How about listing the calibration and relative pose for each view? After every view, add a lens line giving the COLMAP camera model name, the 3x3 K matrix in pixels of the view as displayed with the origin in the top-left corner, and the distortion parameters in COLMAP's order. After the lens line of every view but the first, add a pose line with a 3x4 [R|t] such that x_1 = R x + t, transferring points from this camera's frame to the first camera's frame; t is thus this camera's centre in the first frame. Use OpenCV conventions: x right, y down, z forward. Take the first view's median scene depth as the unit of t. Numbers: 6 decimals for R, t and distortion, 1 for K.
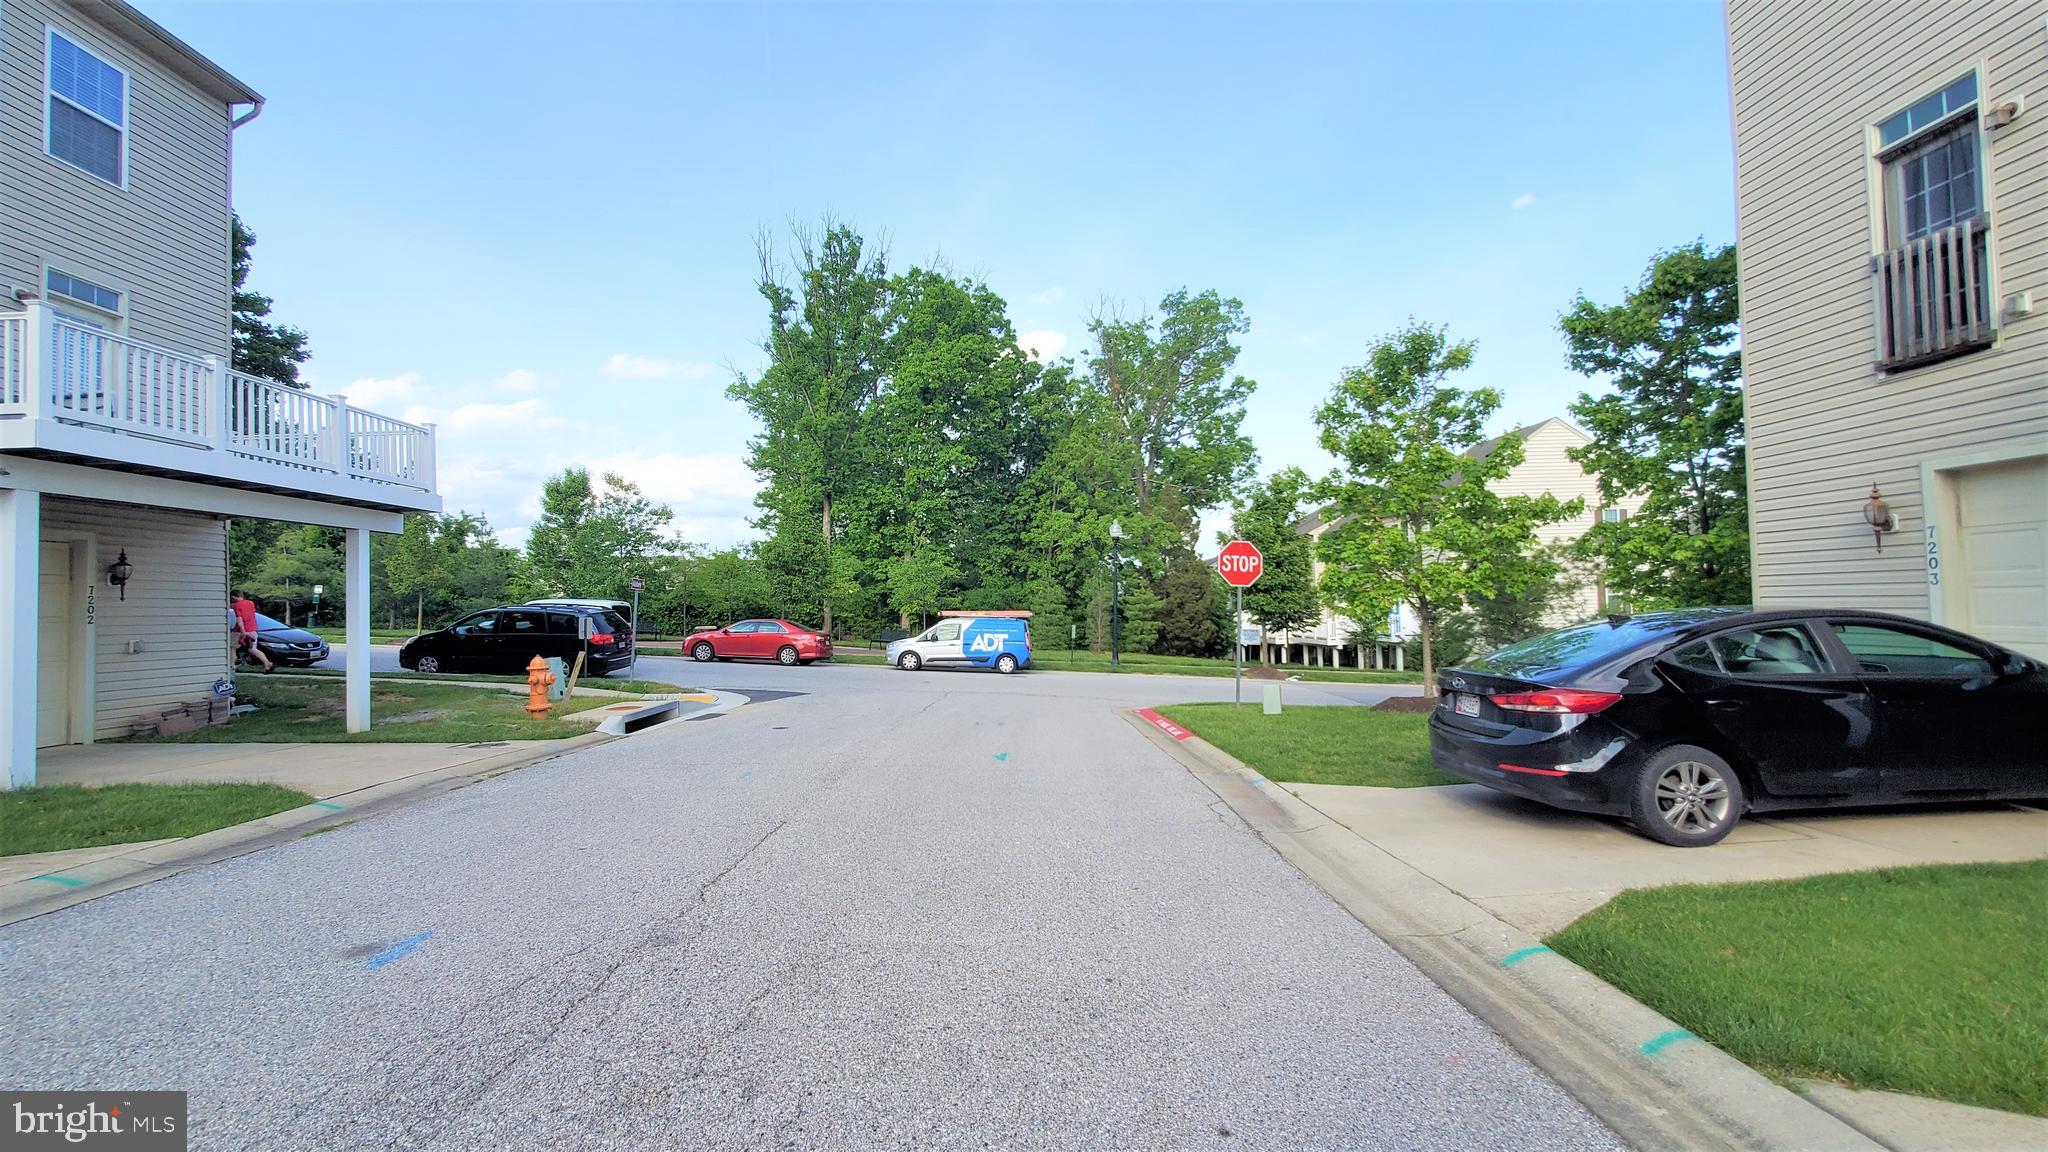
lens RADIAL K [[806.0, 0, 1026.2], [0, 806.0, 580.1], [0, 0, 1]] dist [-0.001345, -0.001465]
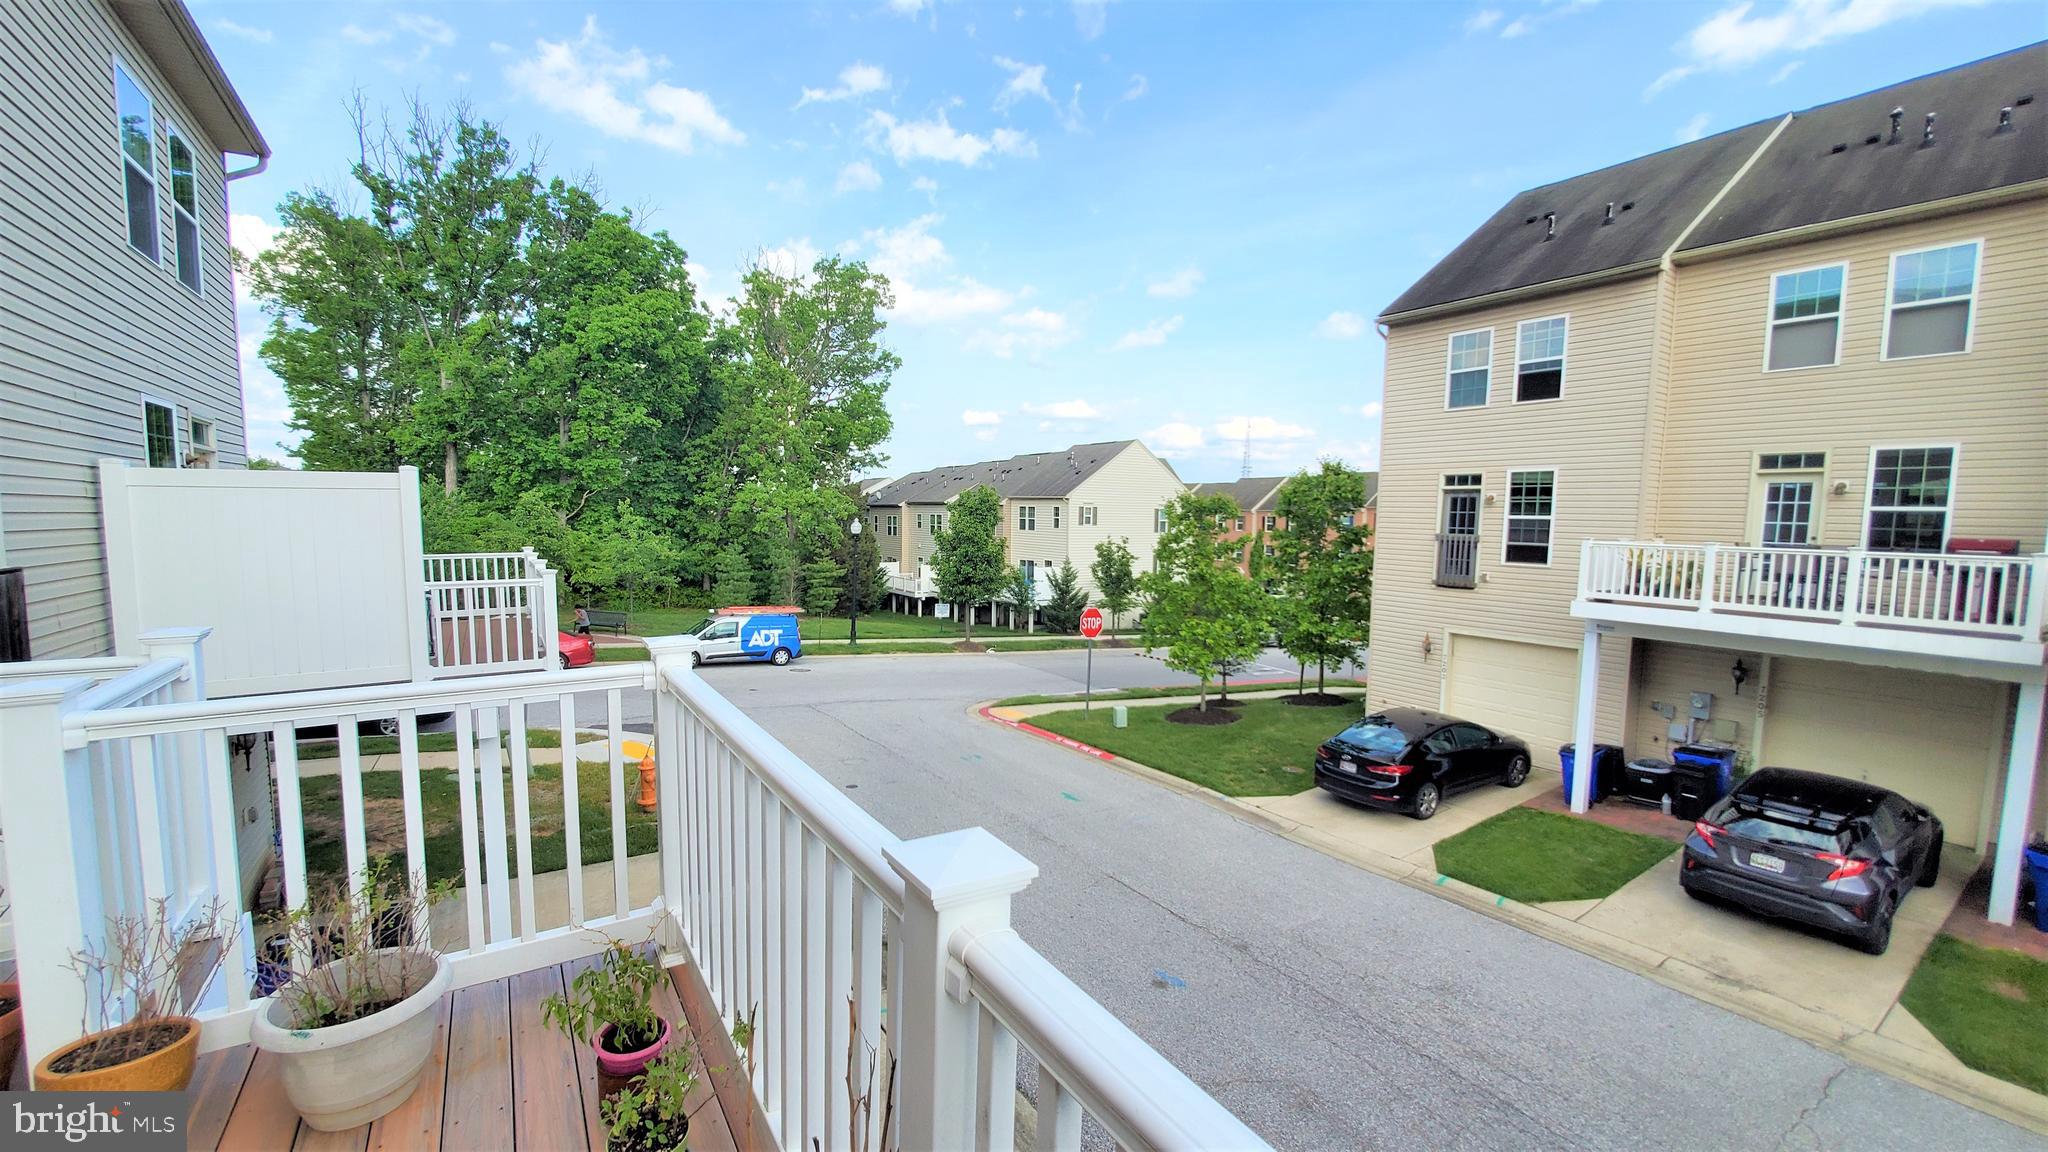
lens RADIAL K [[806.0, 0, 1017.6], [0, 806.0, 579.0], [0, 0, 1]] dist [-0.001345, -0.001465]
pose [[0.840780, -0.010584, 0.541274, -0.228117], [-0.053564, 0.993277, 0.102625, -0.086216], [-0.538721, -0.115278, 0.834560, -0.054225]]
